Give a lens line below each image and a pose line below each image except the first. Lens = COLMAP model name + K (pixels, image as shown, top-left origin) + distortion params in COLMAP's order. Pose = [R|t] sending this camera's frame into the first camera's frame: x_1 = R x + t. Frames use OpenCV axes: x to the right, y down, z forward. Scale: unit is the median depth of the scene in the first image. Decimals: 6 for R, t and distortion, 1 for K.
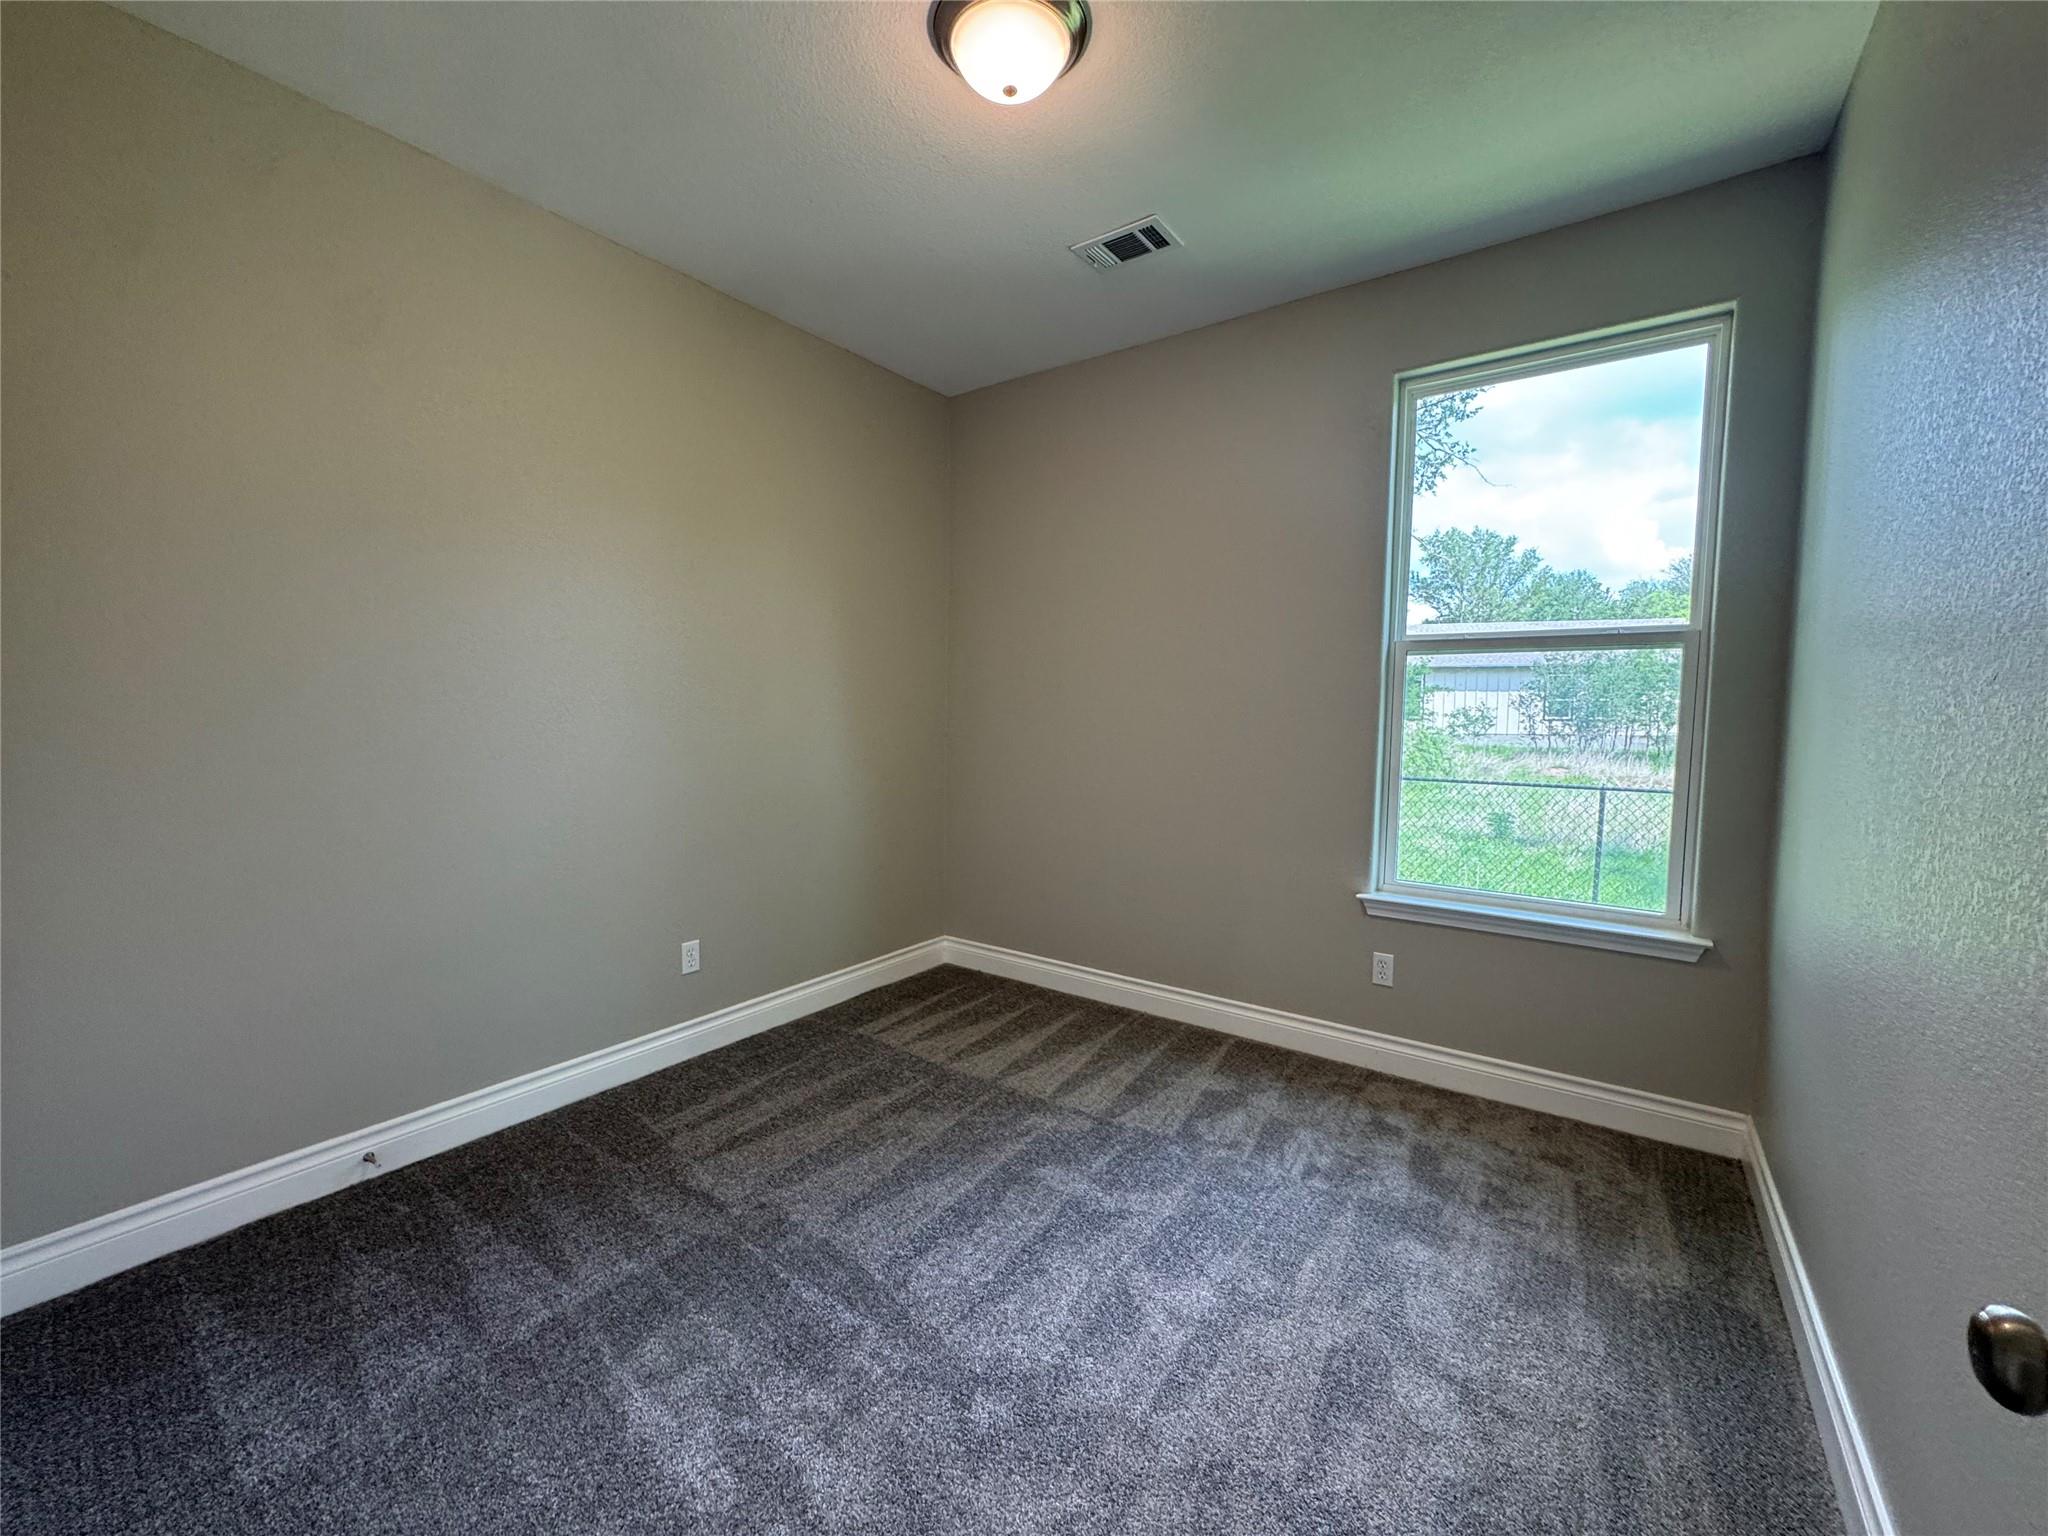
lens RADIAL K [[815.6, 0, 1018.9], [0, 815.6, 775.4], [0, 0, 1]] dist [-0.003765, 0.000357]
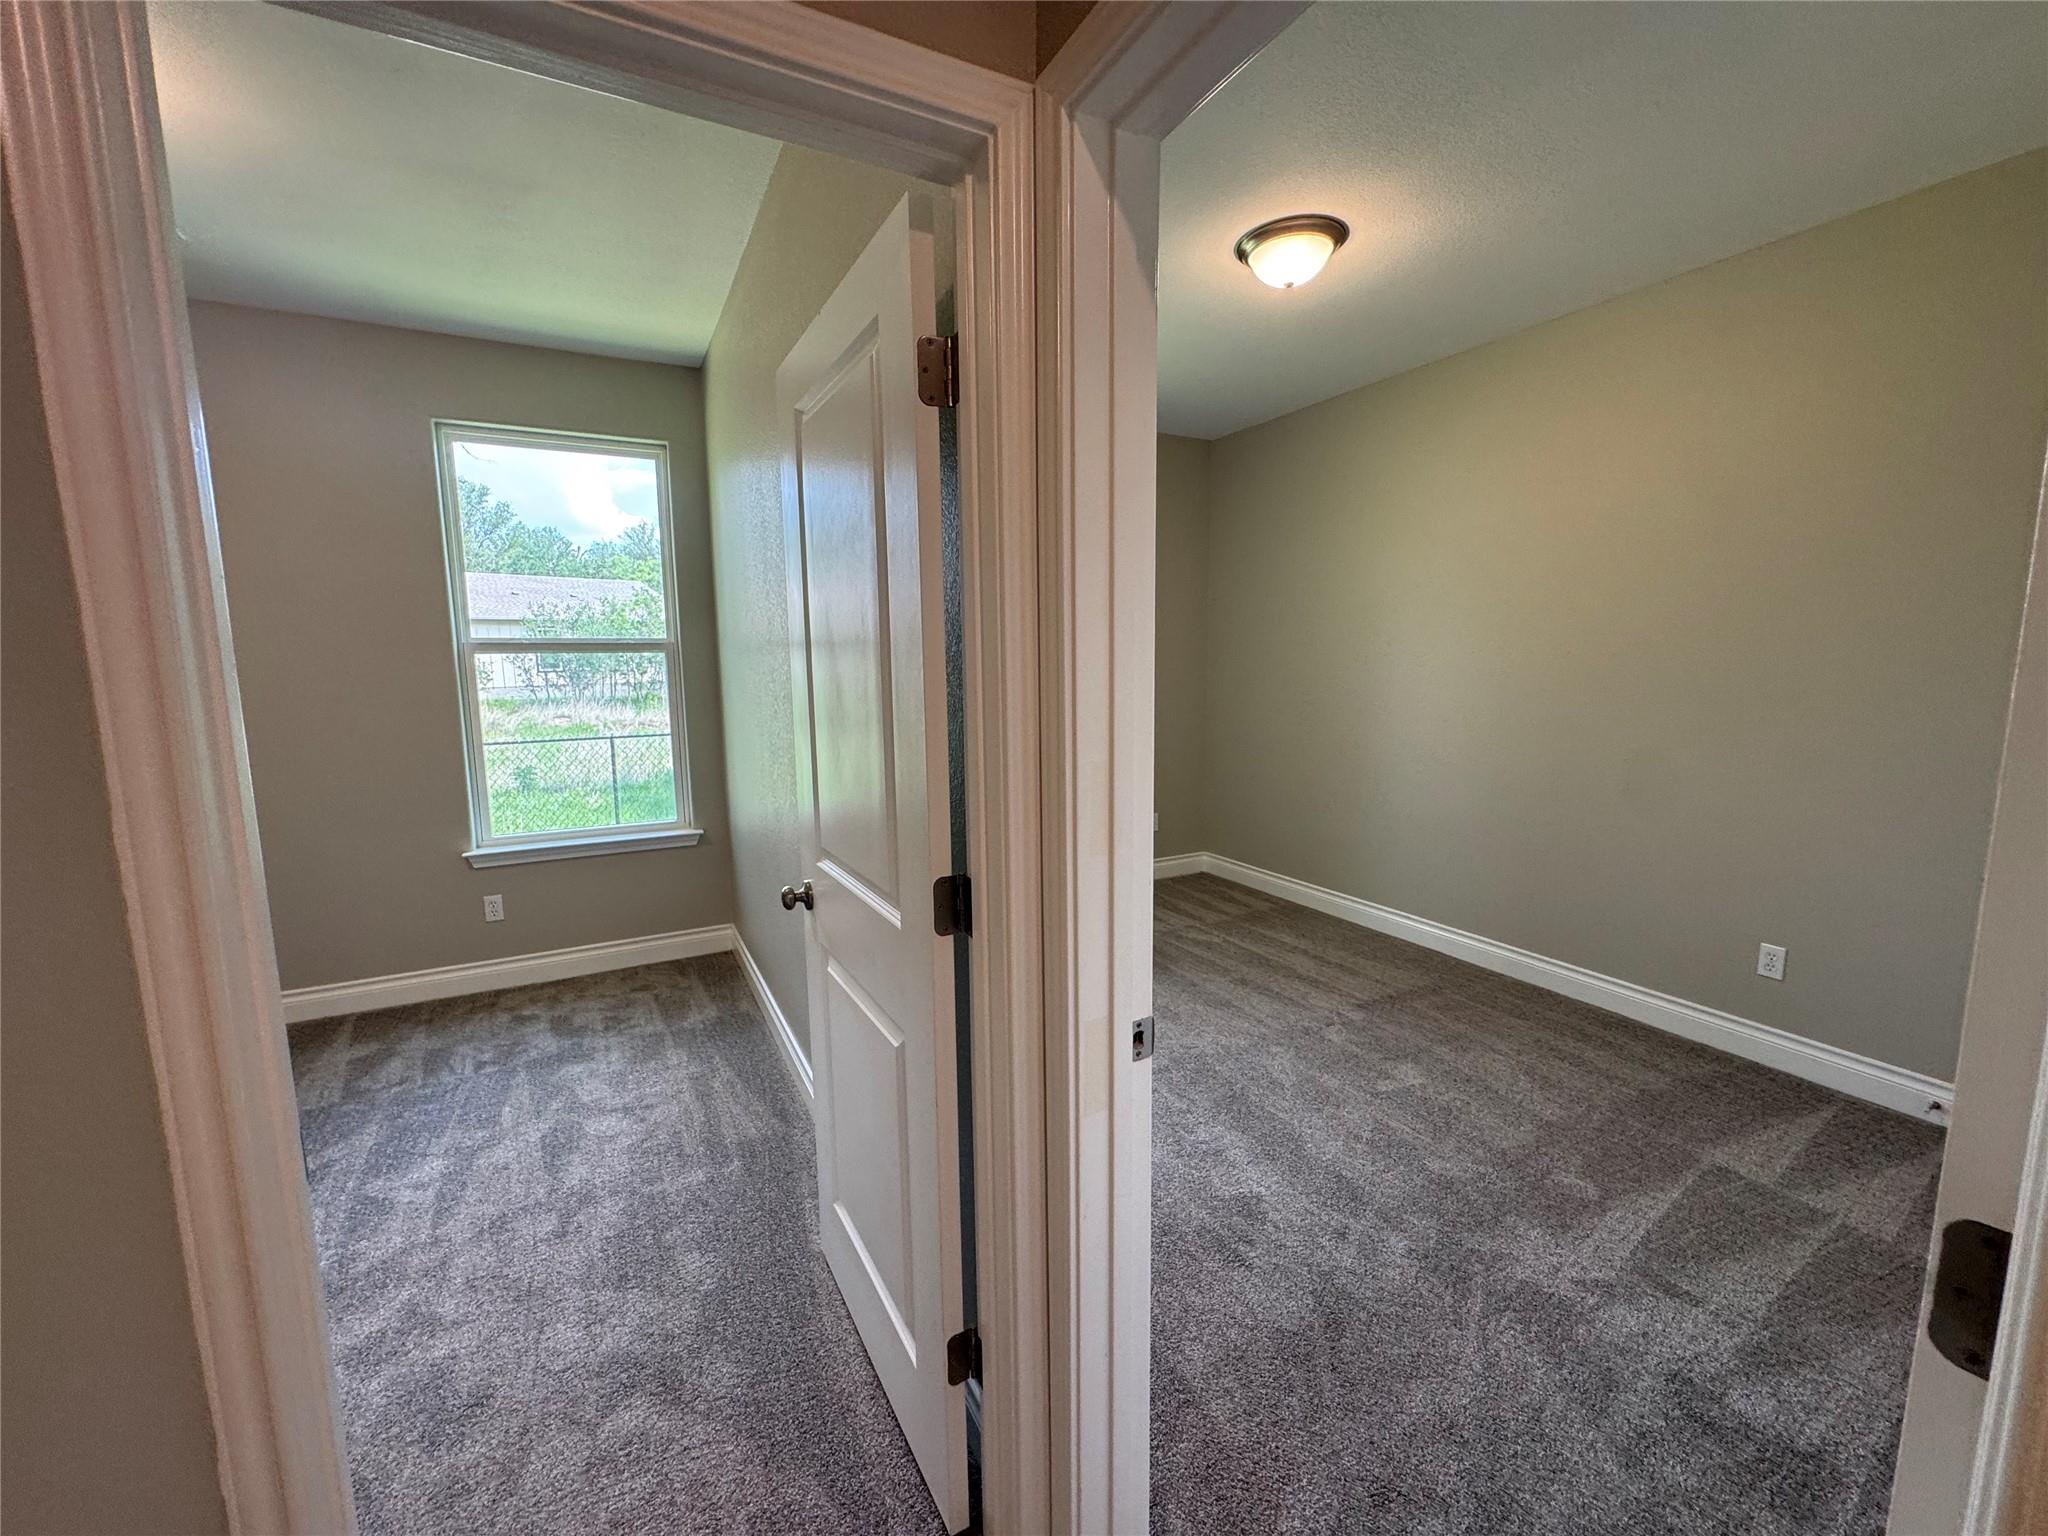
lens RADIAL K [[815.6, 0, 1024.1], [0, 815.6, 754.7], [0, 0, 1]] dist [-0.003765, 0.000357]
pose [[0.442359, -0.120091, 0.888761, -0.317191], [0.086716, 0.992078, 0.090890, -0.044034], [-0.892636, 0.036864, 0.449269, -0.339071]]
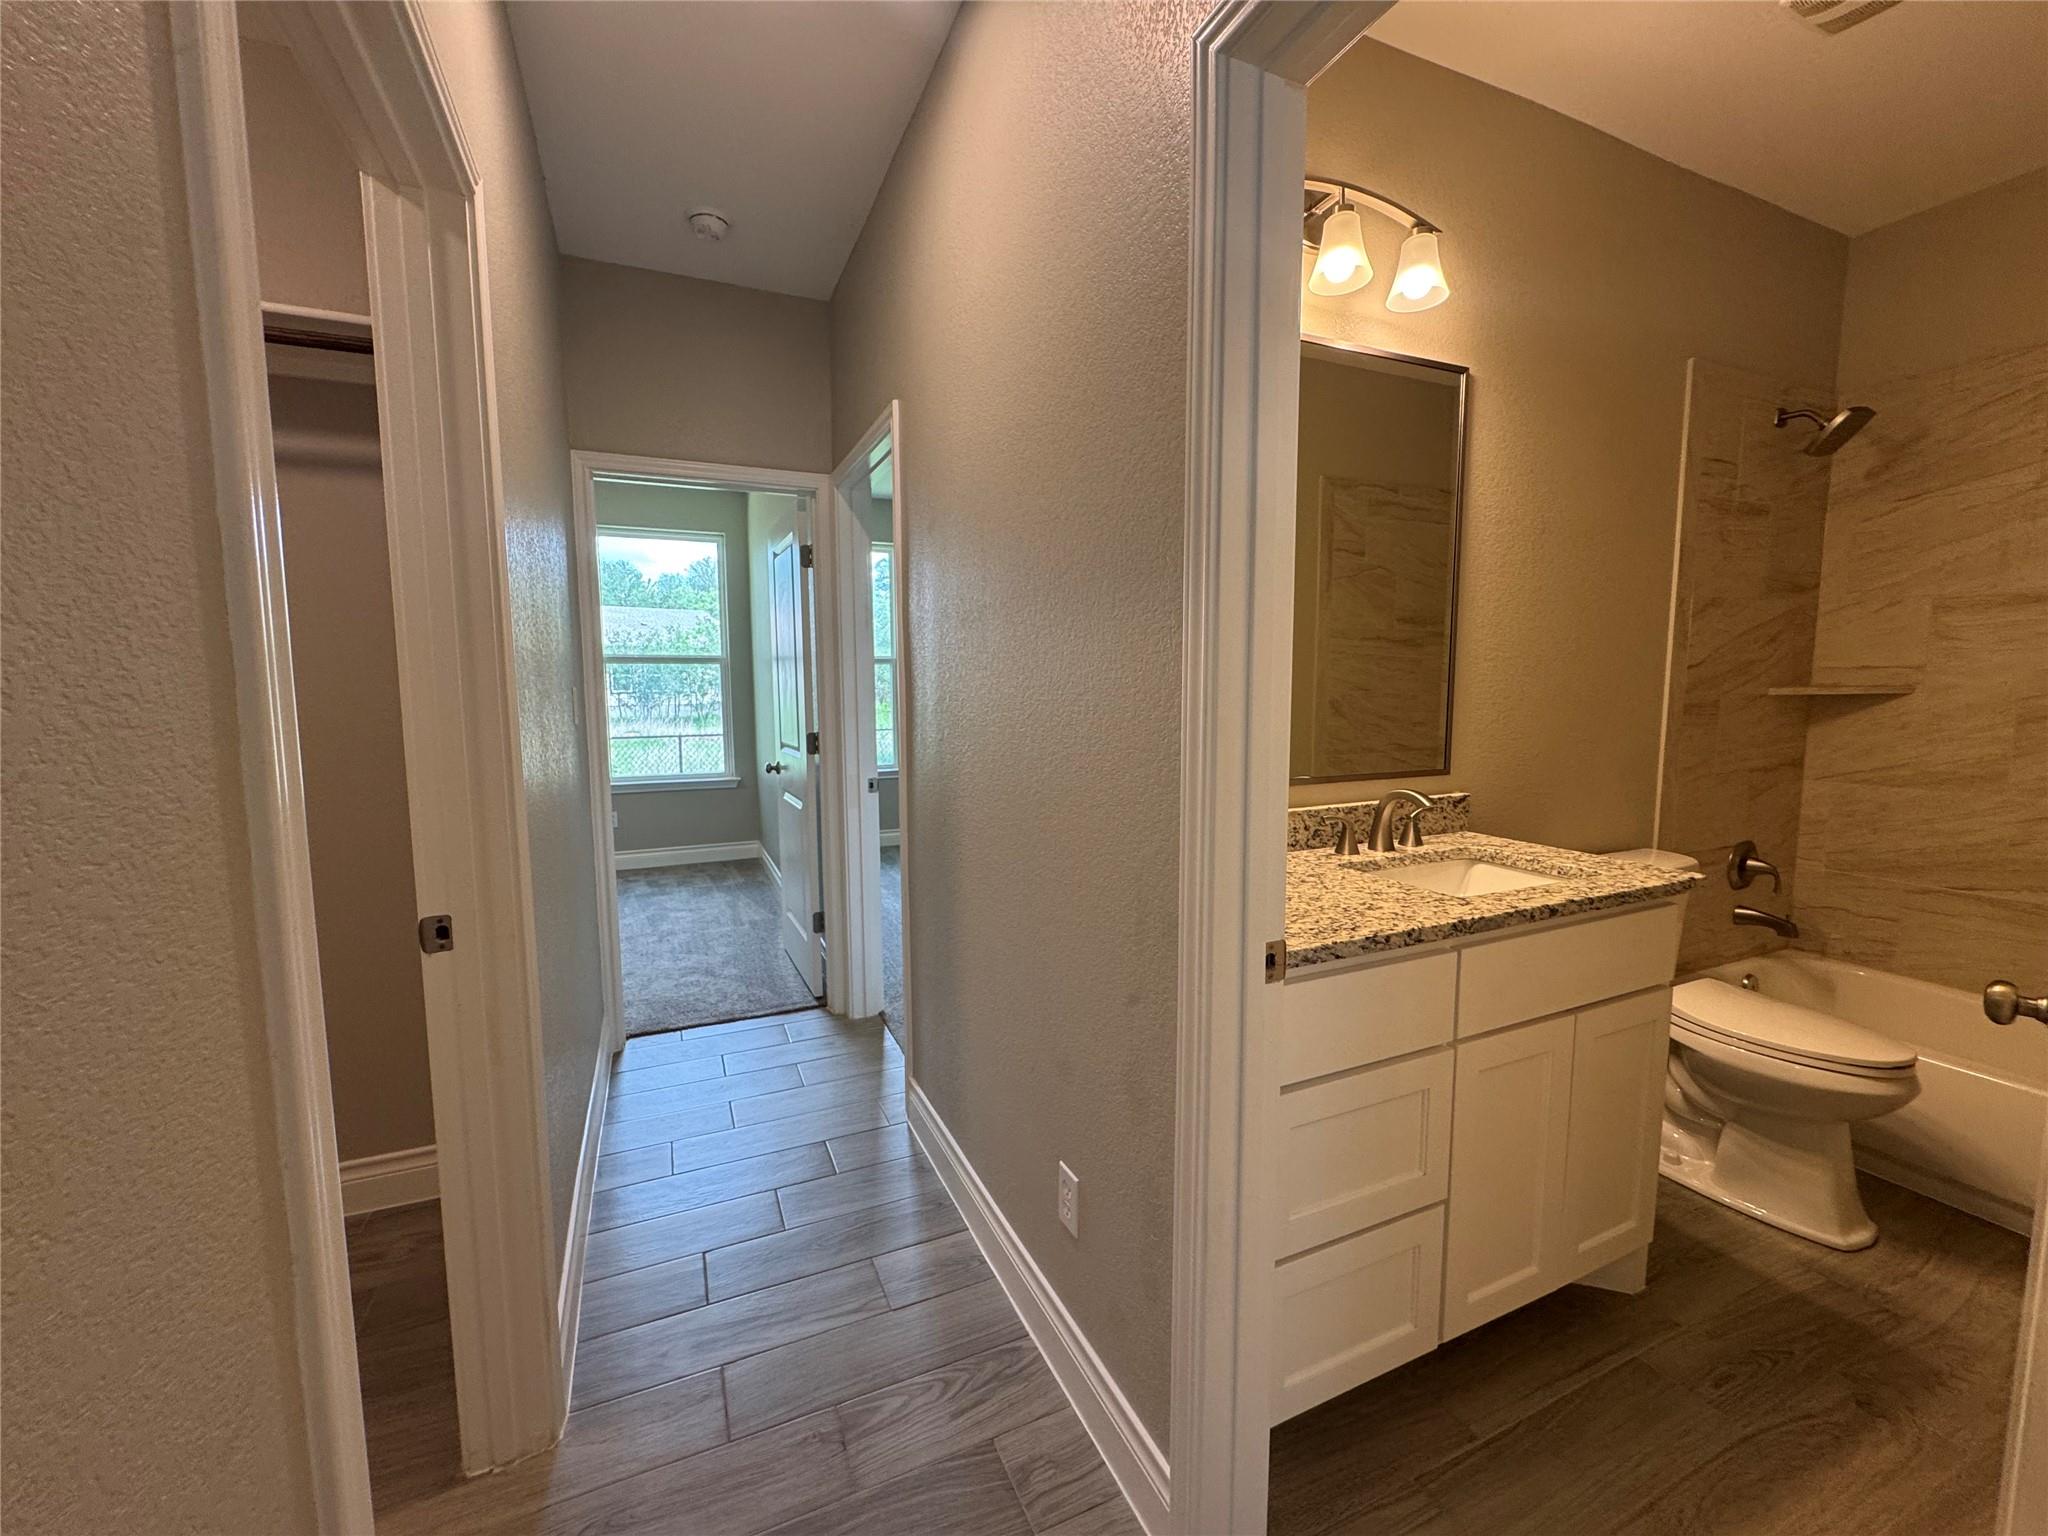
lens RADIAL K [[815.6, 0, 1018.7], [0, 815.6, 757.6], [0, 0, 1]] dist [-0.003765, 0.000357]
pose [[0.501890, -0.085583, 0.860687, -0.896464], [0.076775, 0.995573, 0.054225, 0.060599], [-0.861517, 0.038864, 0.506238, -1.039822]]
